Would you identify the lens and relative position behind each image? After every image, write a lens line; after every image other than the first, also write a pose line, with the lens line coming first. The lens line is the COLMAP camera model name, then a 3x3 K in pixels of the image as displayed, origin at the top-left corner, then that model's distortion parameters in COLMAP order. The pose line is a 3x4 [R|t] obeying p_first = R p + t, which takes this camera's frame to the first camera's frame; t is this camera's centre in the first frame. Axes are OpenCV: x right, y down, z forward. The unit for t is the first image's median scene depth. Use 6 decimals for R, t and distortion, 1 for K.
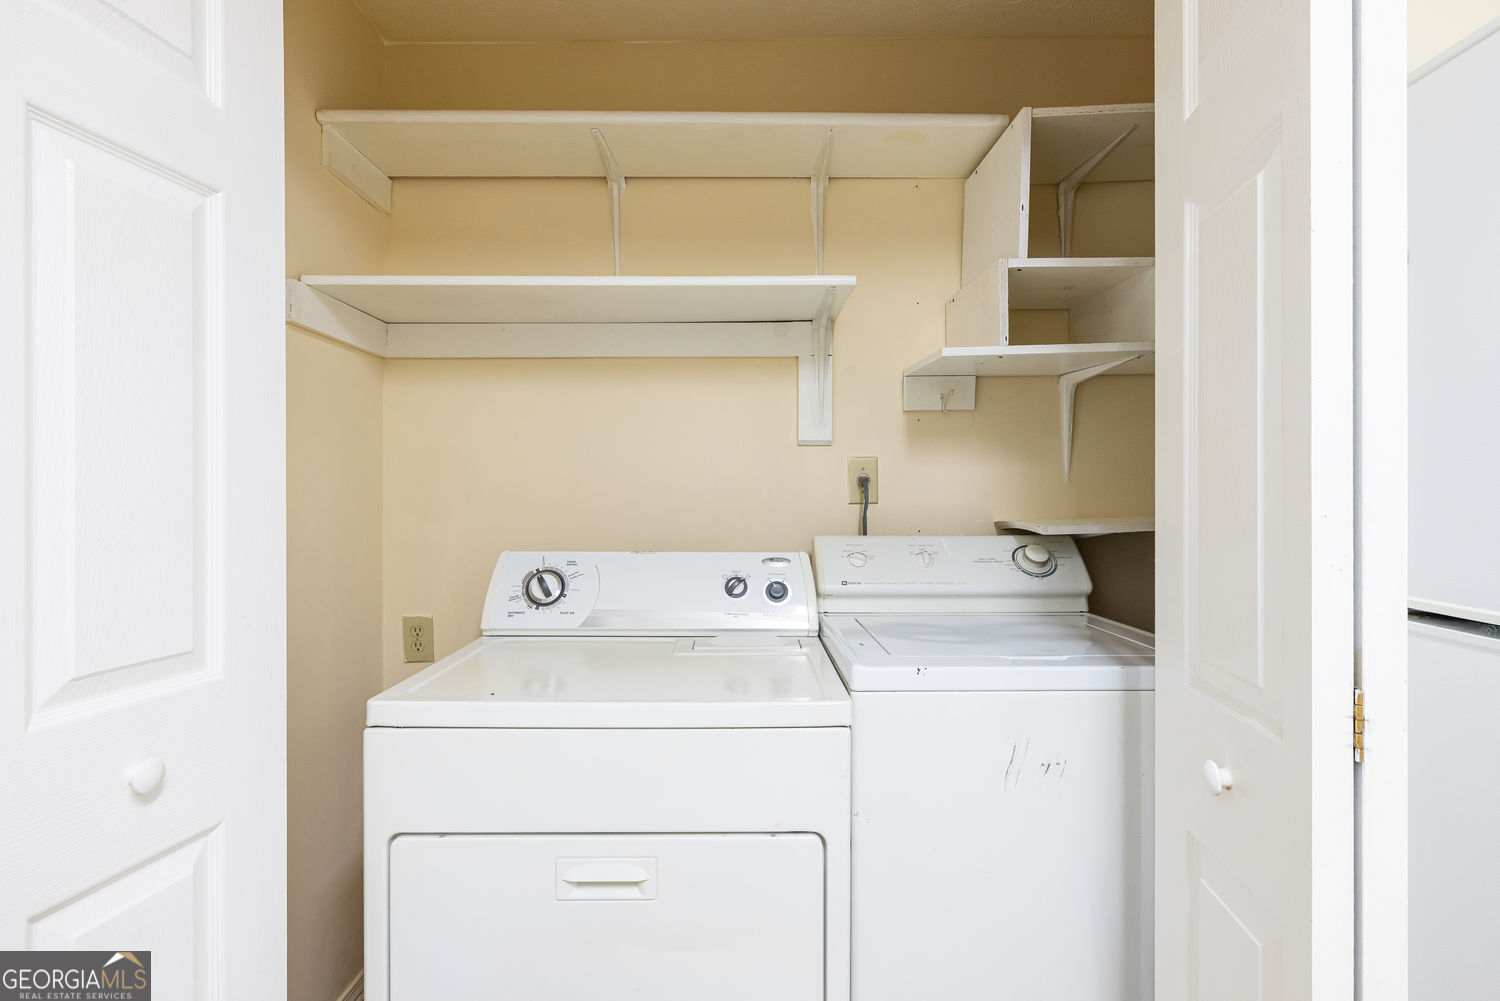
lens RADIAL K [[745.7, 0, 704.1], [0, 745.7, 494.3], [0, 0, 1]] dist [-0.002836, -0.000382]
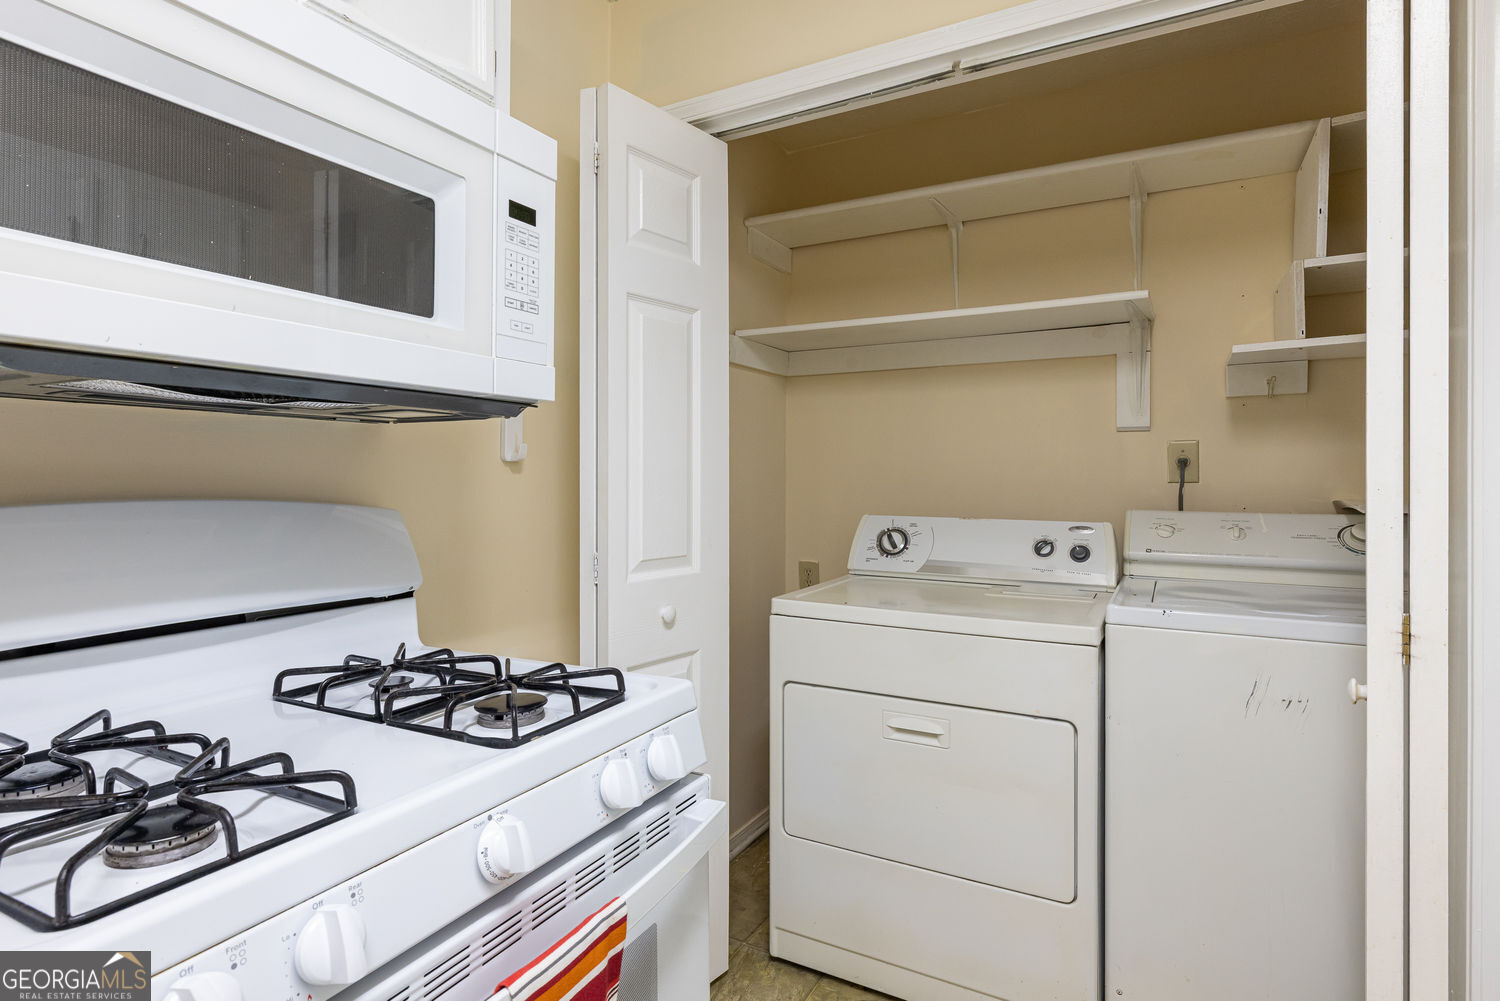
lens RADIAL K [[745.7, 0, 753.5], [0, 745.7, 484.6], [0, 0, 1]] dist [-0.002836, -0.000382]
pose [[0.893207, 0.008096, -0.449572, 0.169017], [-0.002091, 0.999902, 0.013852, 0.001627], [0.449640, -0.011432, 0.893137, -0.328813]]
